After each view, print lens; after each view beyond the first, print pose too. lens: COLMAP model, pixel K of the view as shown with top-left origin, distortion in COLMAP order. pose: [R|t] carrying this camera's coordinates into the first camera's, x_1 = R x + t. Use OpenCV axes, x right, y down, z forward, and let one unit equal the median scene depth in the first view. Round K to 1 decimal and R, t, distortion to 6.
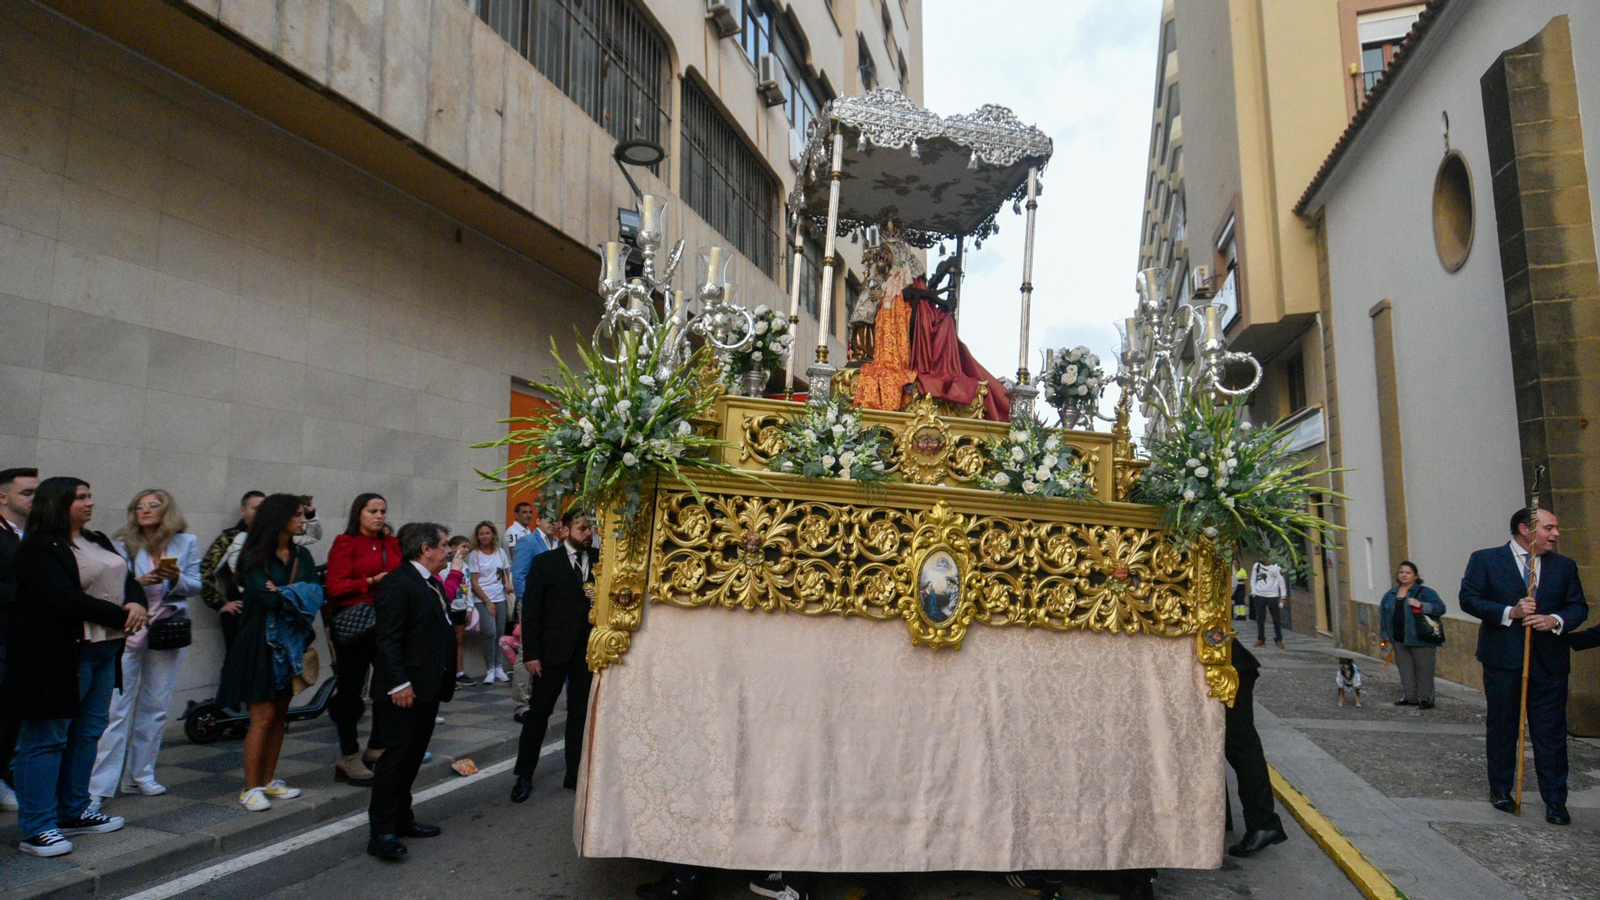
lens RADIAL K [[837.2, 0, 800.0], [0, 837.2, 450.0], [0, 0, 1]] dist [-0.001135, -0.010963]
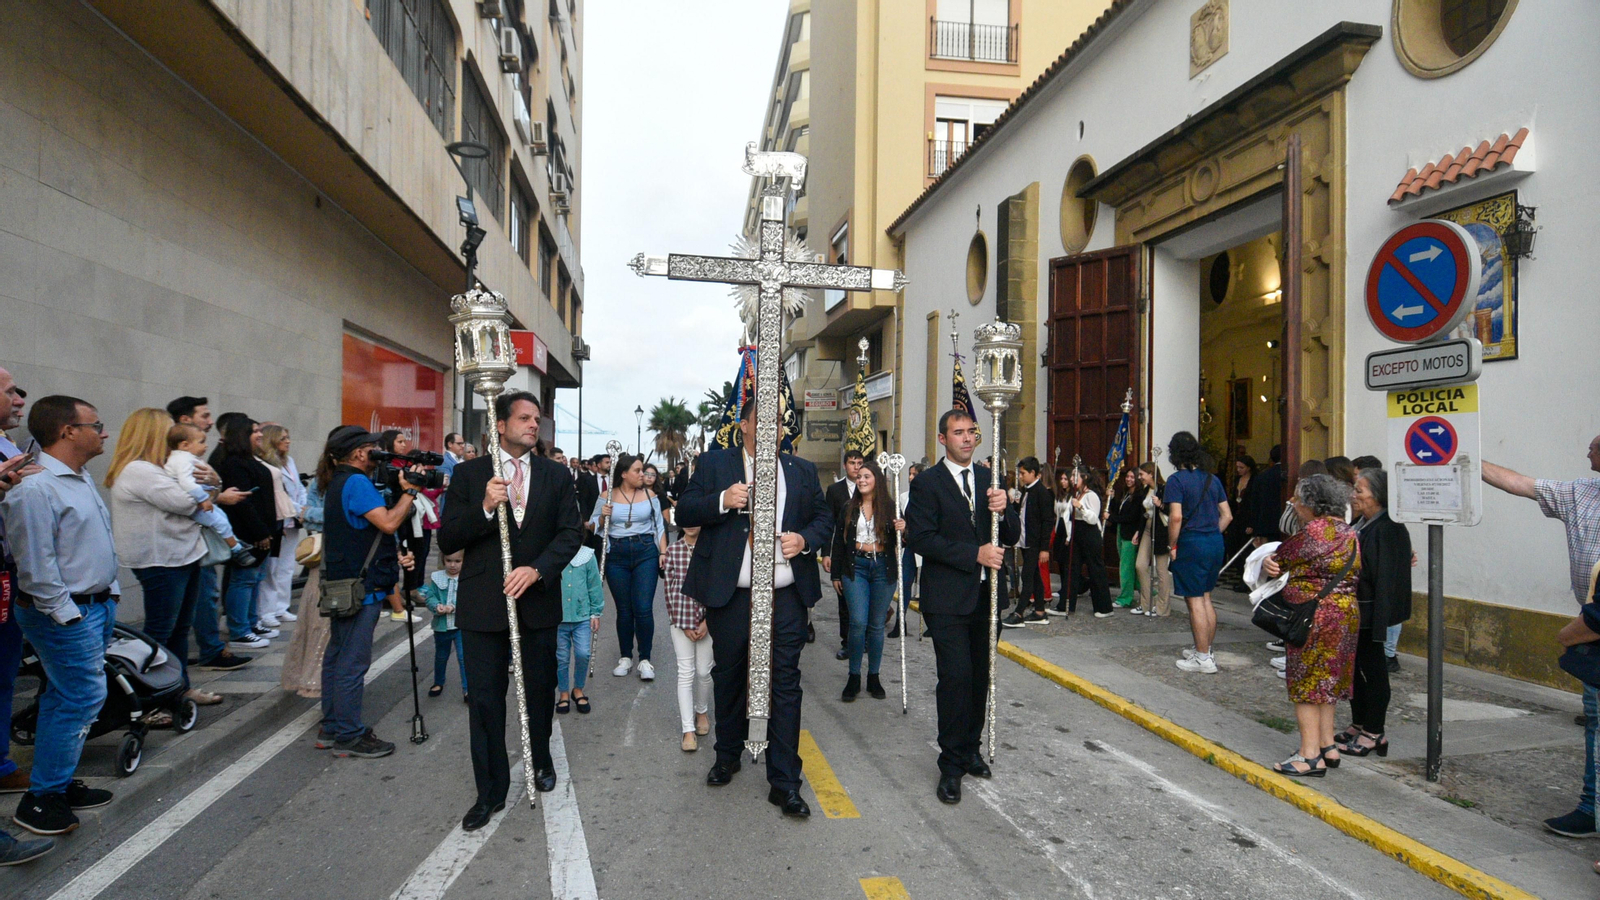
lens RADIAL K [[837.2, 0, 800.0], [0, 837.2, 450.0], [0, 0, 1]] dist [-0.001135, -0.010963]
pose [[0.884112, 0.023512, 0.466683, -0.258173], [-0.072677, 0.993498, 0.087629, -0.042761], [-0.461588, -0.111391, 0.880073, -0.300431]]
